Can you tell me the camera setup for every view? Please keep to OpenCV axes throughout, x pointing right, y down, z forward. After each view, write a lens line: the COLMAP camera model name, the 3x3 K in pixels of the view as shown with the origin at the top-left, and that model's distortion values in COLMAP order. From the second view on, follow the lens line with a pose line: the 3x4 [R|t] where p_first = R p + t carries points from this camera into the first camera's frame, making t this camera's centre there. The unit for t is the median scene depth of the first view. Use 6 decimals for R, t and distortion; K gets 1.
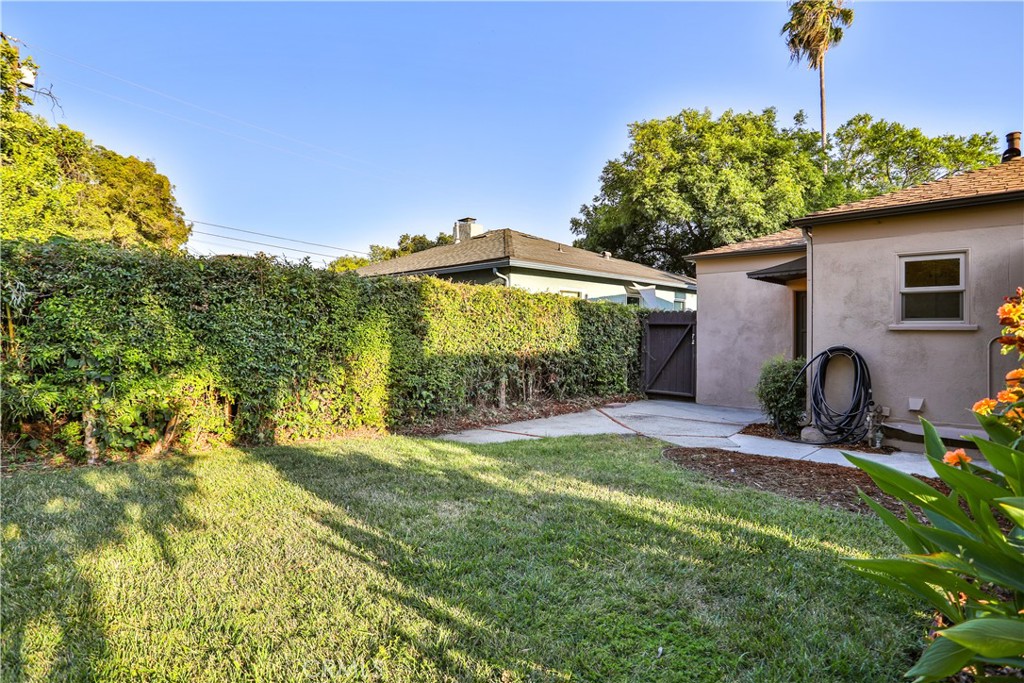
lens RADIAL K [[537.2, 0, 511.4], [0, 537.2, 332.2], [0, 0, 1]] dist [-0.079757, 0.041025]
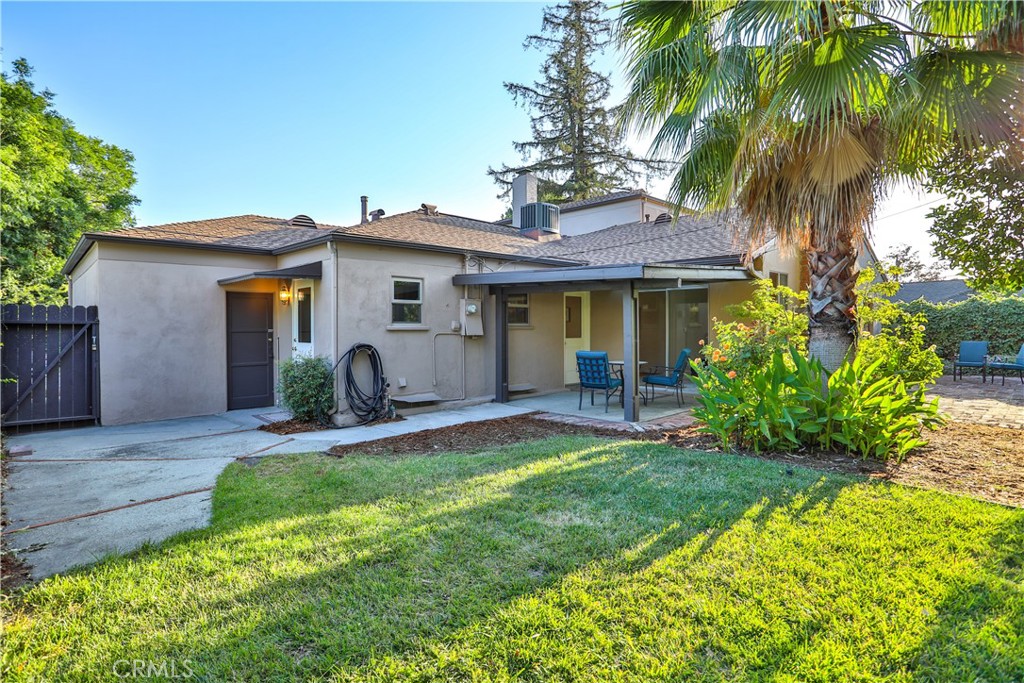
lens RADIAL K [[537.2, 0, 511.4], [0, 537.2, 332.2], [0, 0, 1]] dist [-0.079757, 0.041025]
pose [[0.018705, -0.013176, 0.999738, -0.615083], [0.006873, 0.999891, 0.013050, -0.013486], [-0.999801, 0.006627, 0.018794, 0.609098]]
